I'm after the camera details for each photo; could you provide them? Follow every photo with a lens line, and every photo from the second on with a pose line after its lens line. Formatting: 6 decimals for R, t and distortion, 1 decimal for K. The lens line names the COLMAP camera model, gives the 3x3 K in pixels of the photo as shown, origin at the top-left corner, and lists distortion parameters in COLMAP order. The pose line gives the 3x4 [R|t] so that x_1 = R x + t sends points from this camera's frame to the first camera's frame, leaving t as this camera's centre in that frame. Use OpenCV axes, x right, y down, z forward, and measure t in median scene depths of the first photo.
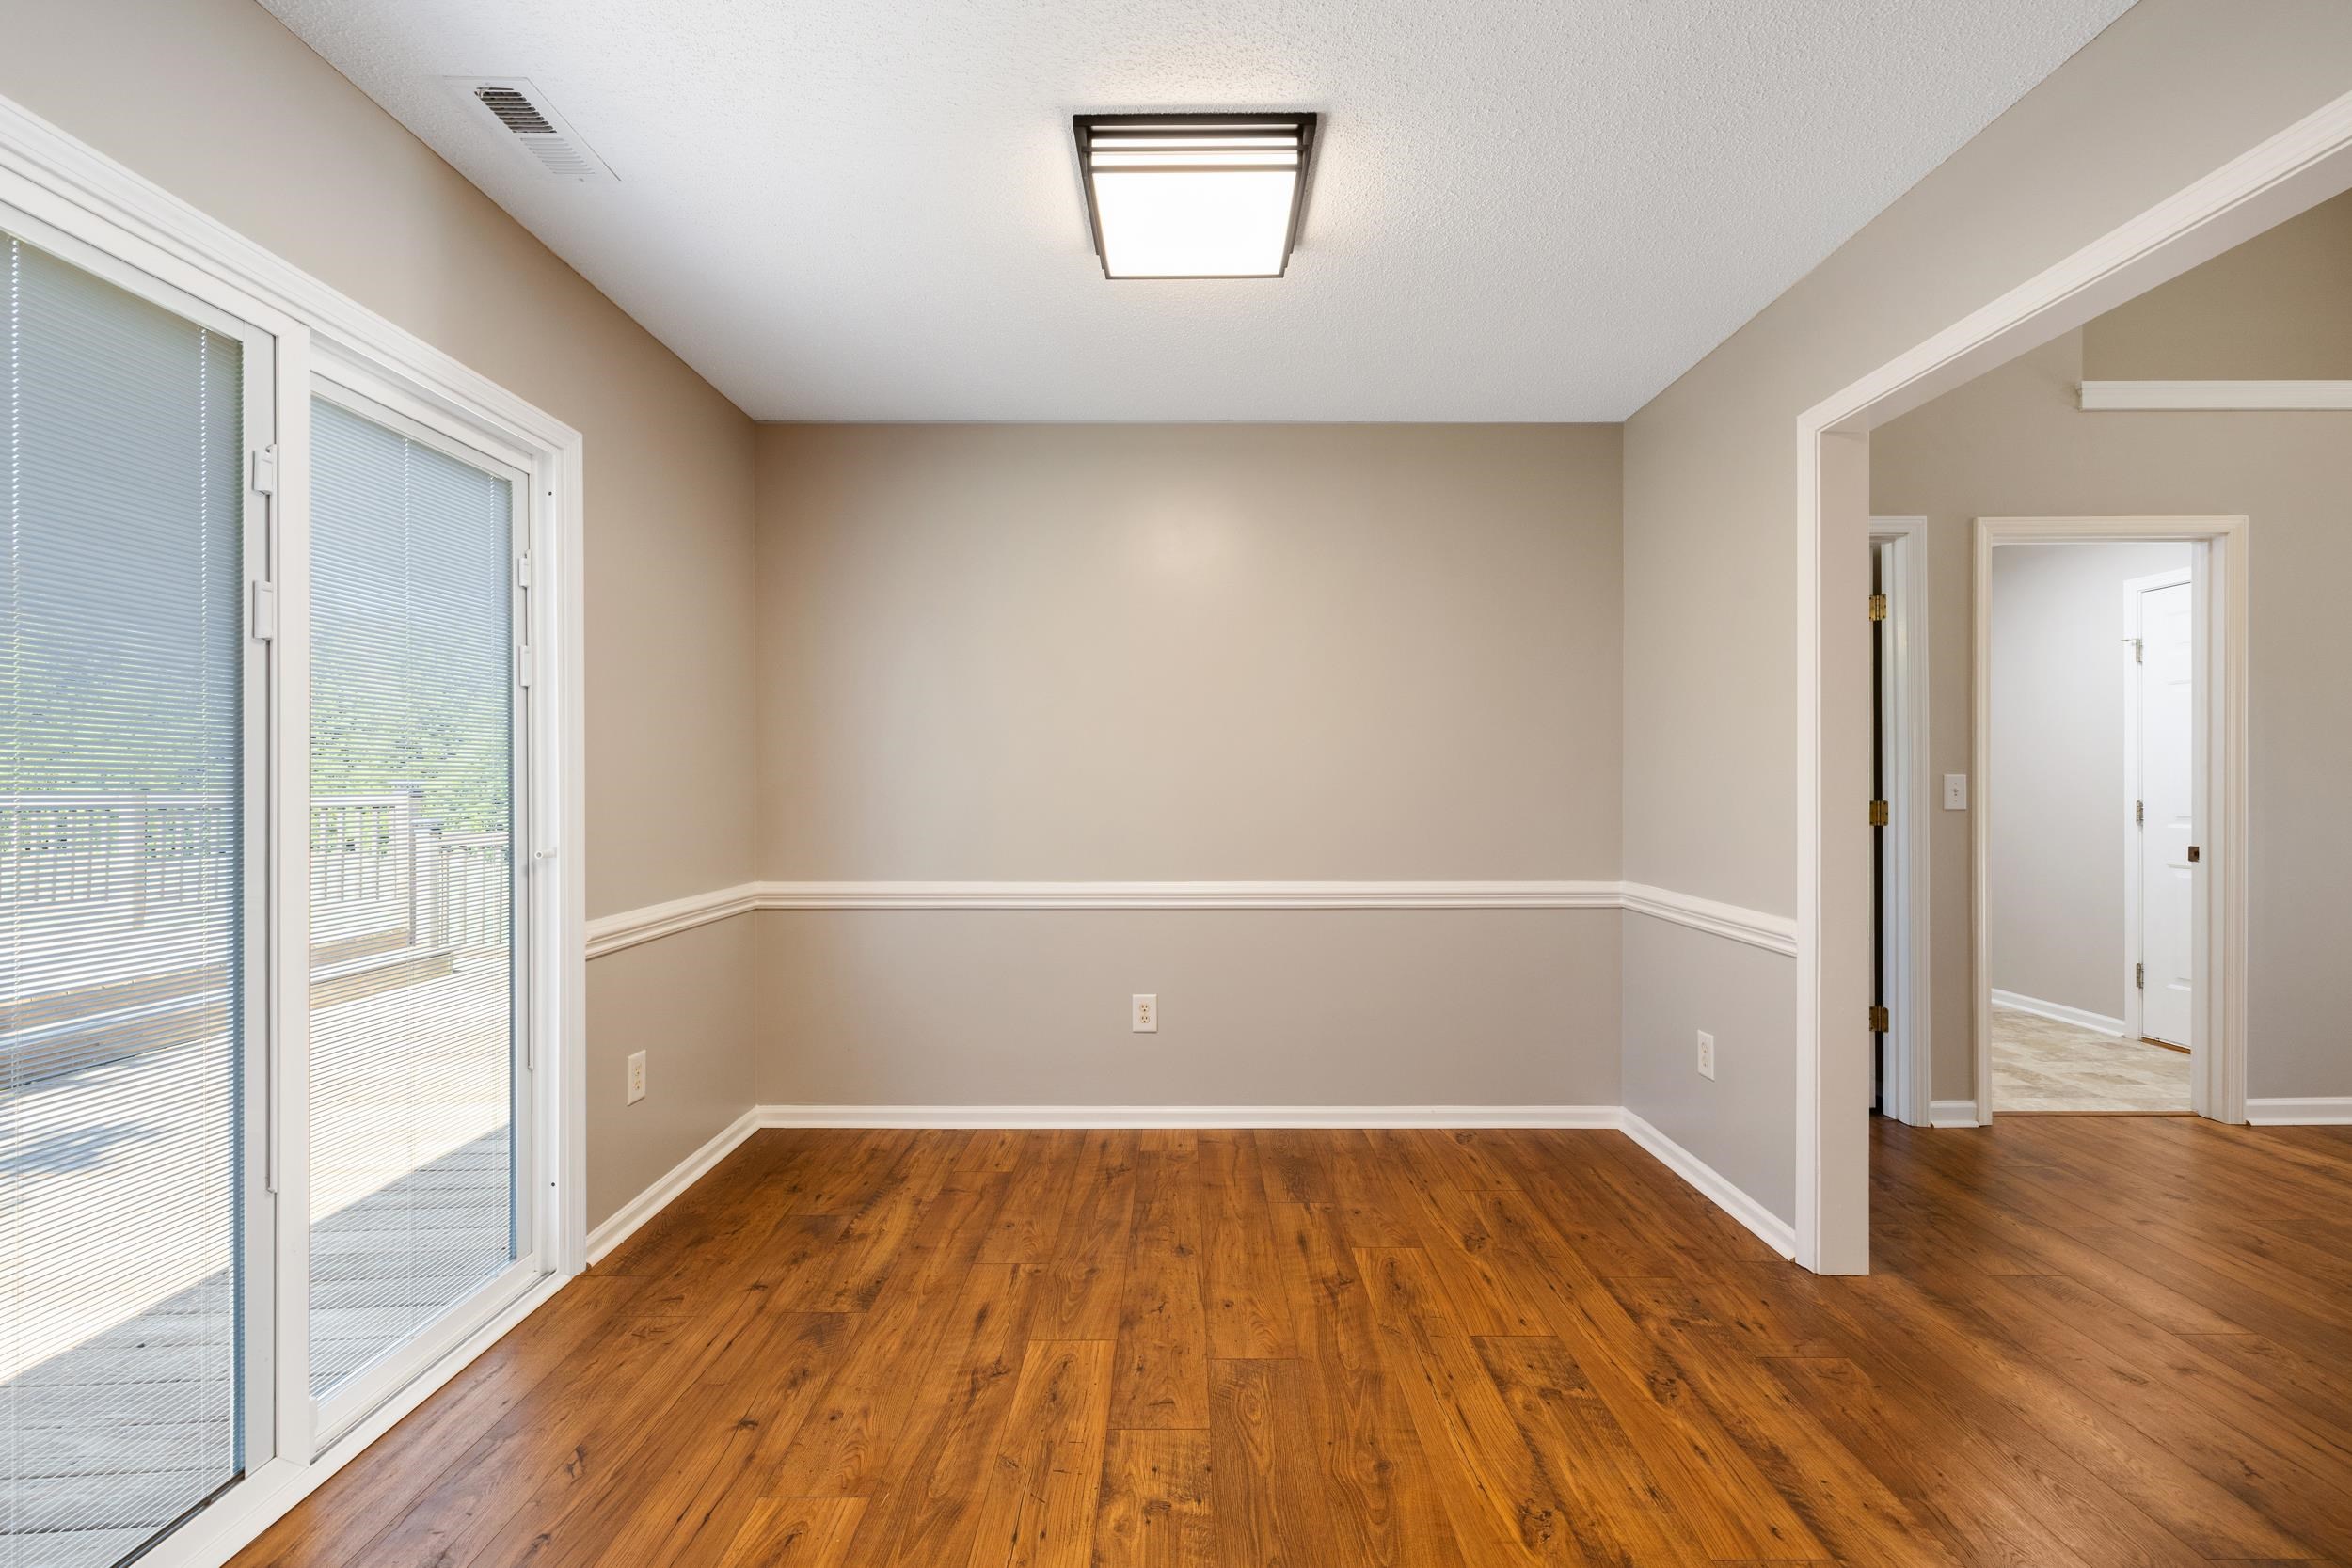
lens RADIAL K [[989.9, 0, 1178.9], [0, 989.9, 776.8], [0, 0, 1]] dist [0.000041, 0.000158]
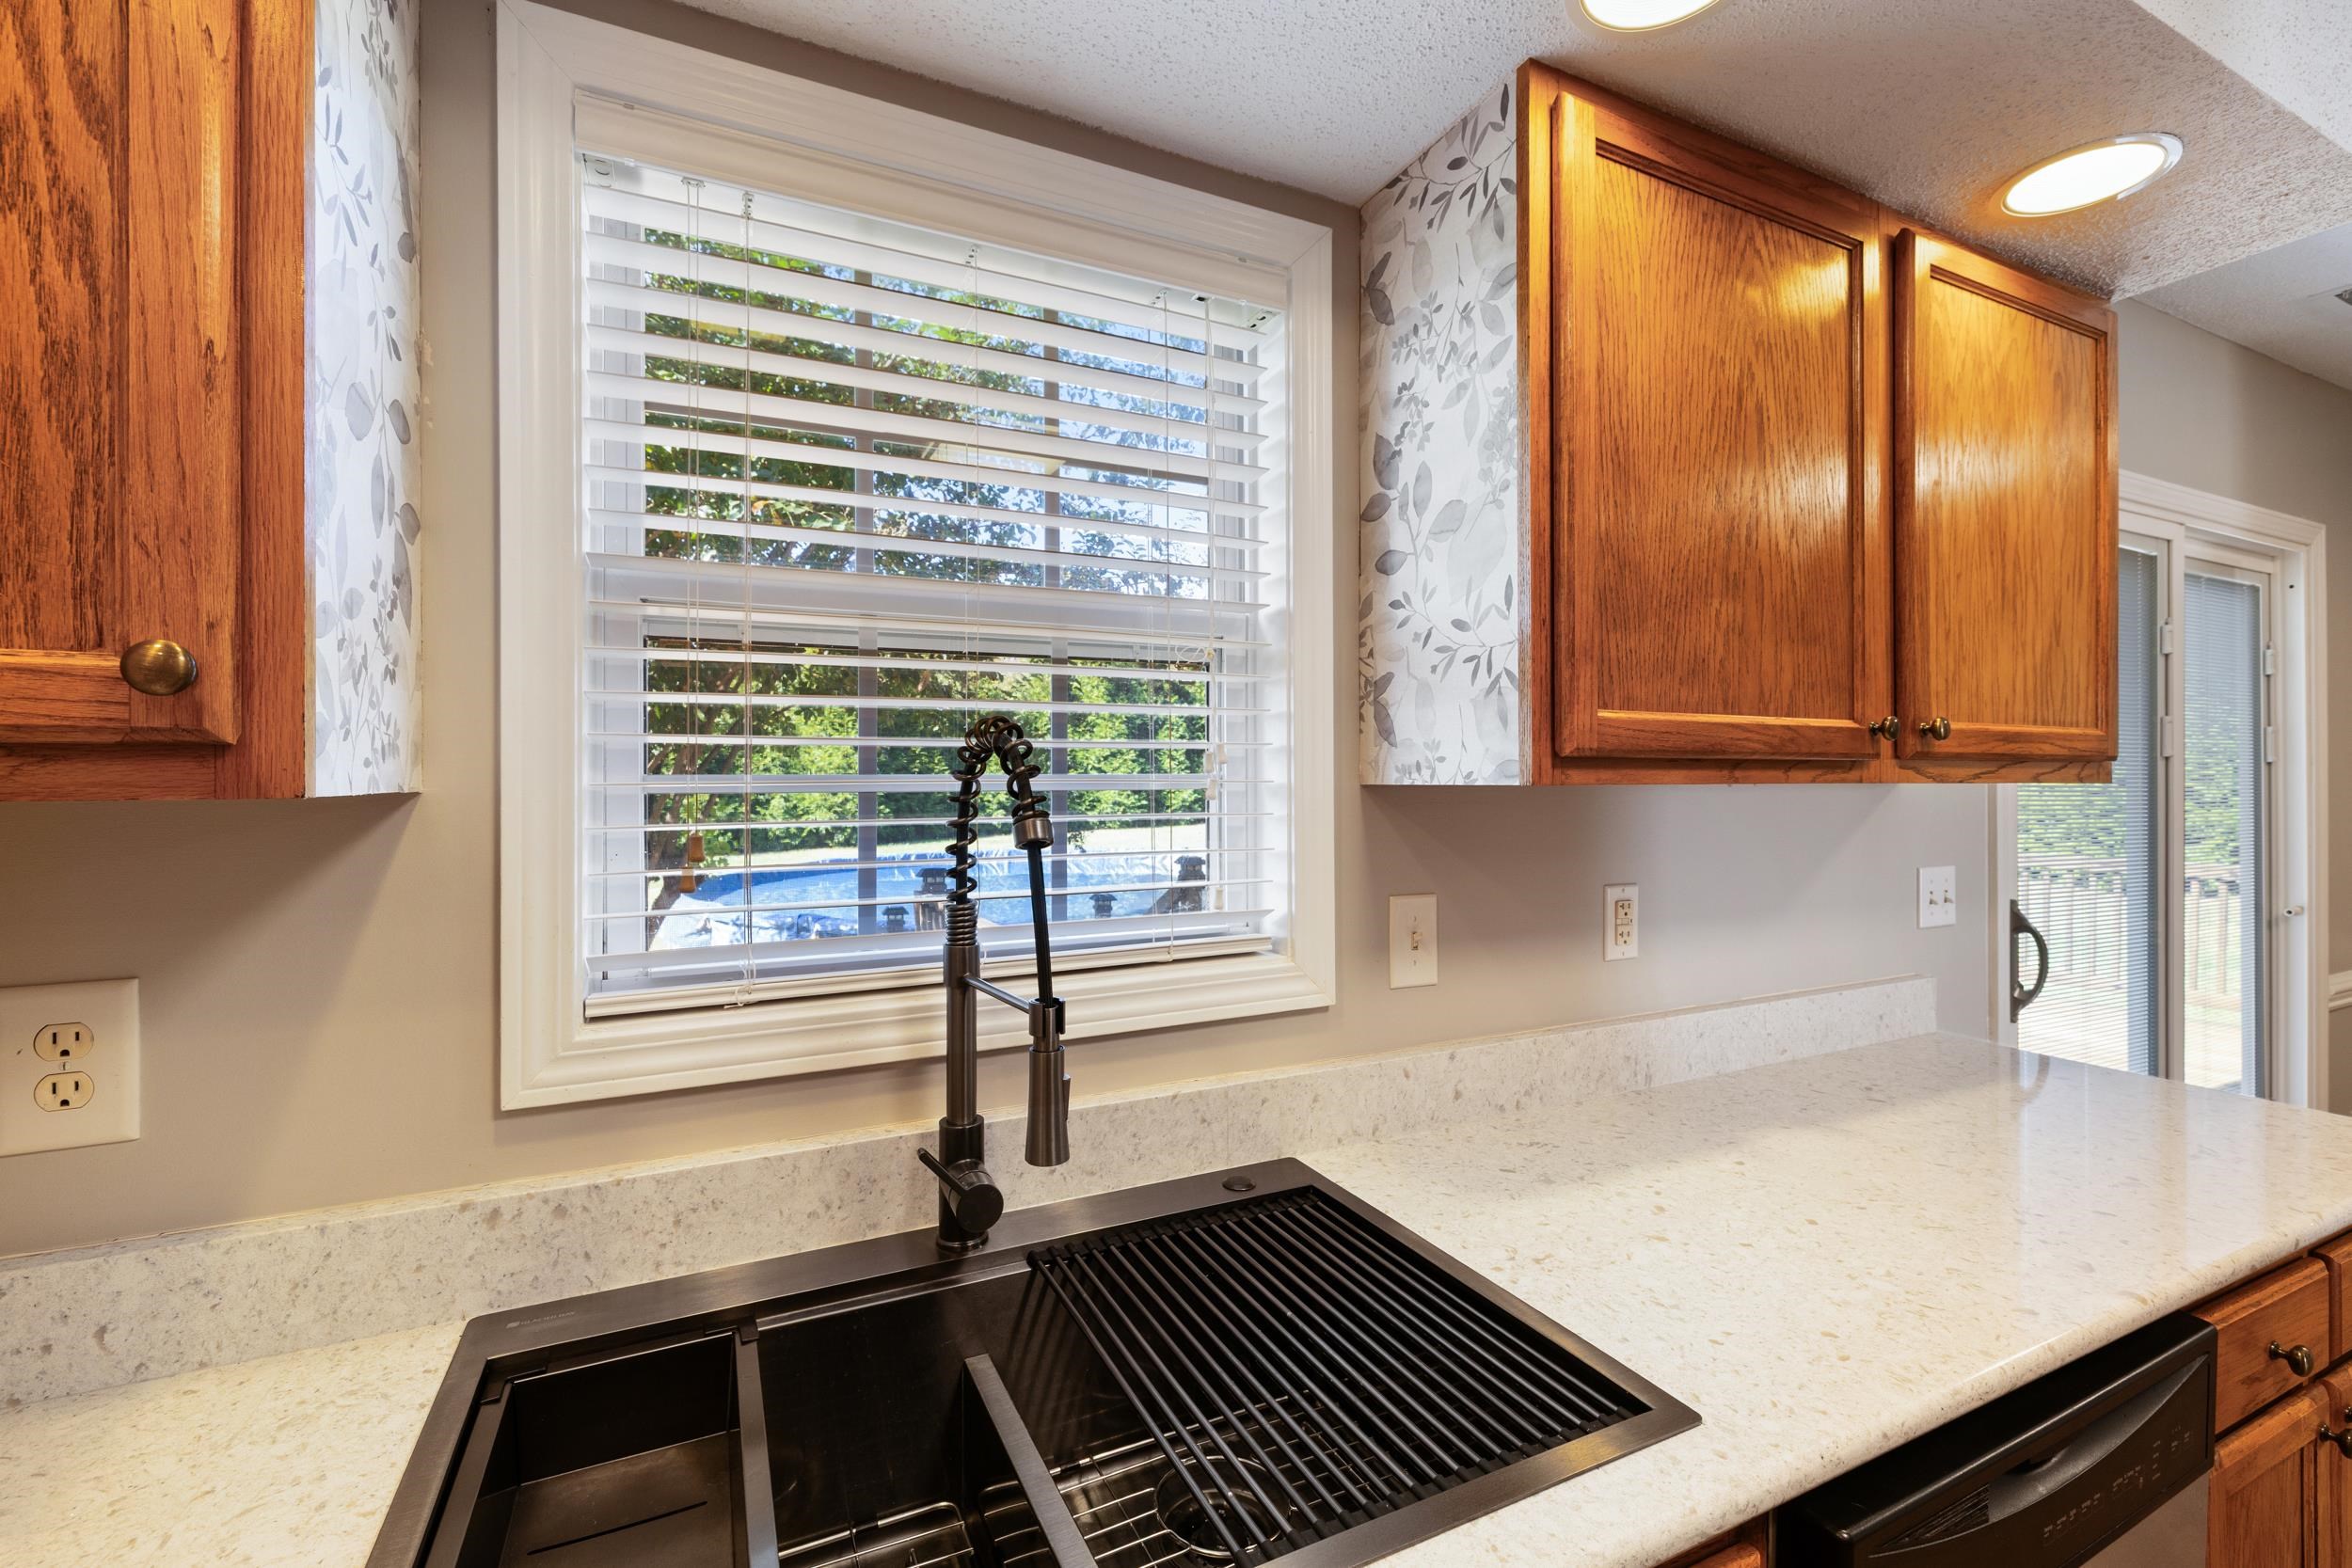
lens RADIAL K [[989.9, 0, 1174.2], [0, 989.9, 780.7], [0, 0, 1]] dist [0.000041, 0.000158]
pose [[0.425174, 0.005183, -0.905097, -0.105918], [0.002470, 0.999973, 0.006887, -0.052292], [0.905108, -0.005164, 0.425150, -0.407294]]
